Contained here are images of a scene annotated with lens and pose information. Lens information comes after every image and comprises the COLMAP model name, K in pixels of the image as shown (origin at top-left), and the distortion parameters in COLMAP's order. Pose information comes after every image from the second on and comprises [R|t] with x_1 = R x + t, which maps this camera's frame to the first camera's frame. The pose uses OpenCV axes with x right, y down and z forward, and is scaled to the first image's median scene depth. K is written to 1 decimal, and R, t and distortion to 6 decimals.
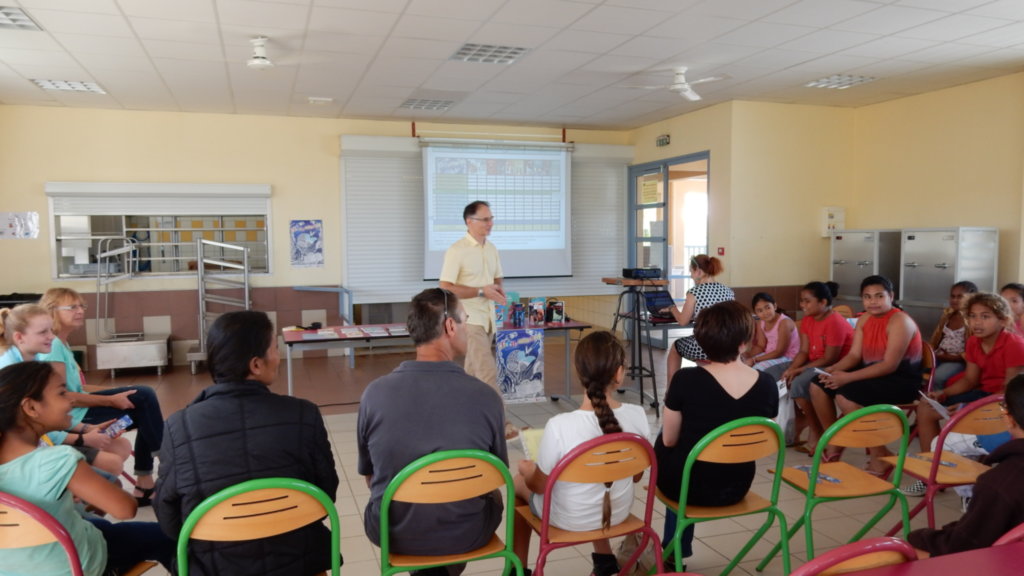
lens RADIAL K [[768.1, 0, 512.0], [0, 768.1, 288.0], [0, 0, 1]] dist [0.020867, -0.003411]
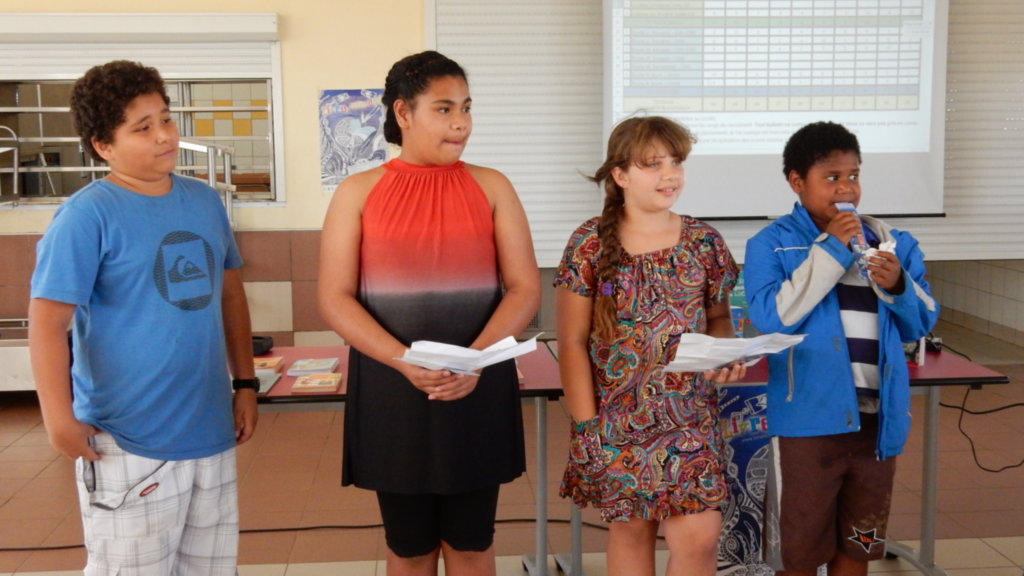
lens RADIAL K [[1219.0, 0, 512.0], [0, 1219.0, 288.0], [0, 0, 1]] dist [0.030799, 0.034050]
pose [[0.967902, 0.030590, -0.249460, 0.017340], [-0.016276, 0.998111, 0.059240, -0.012779], [0.250801, -0.053279, 0.966571, 0.297255]]
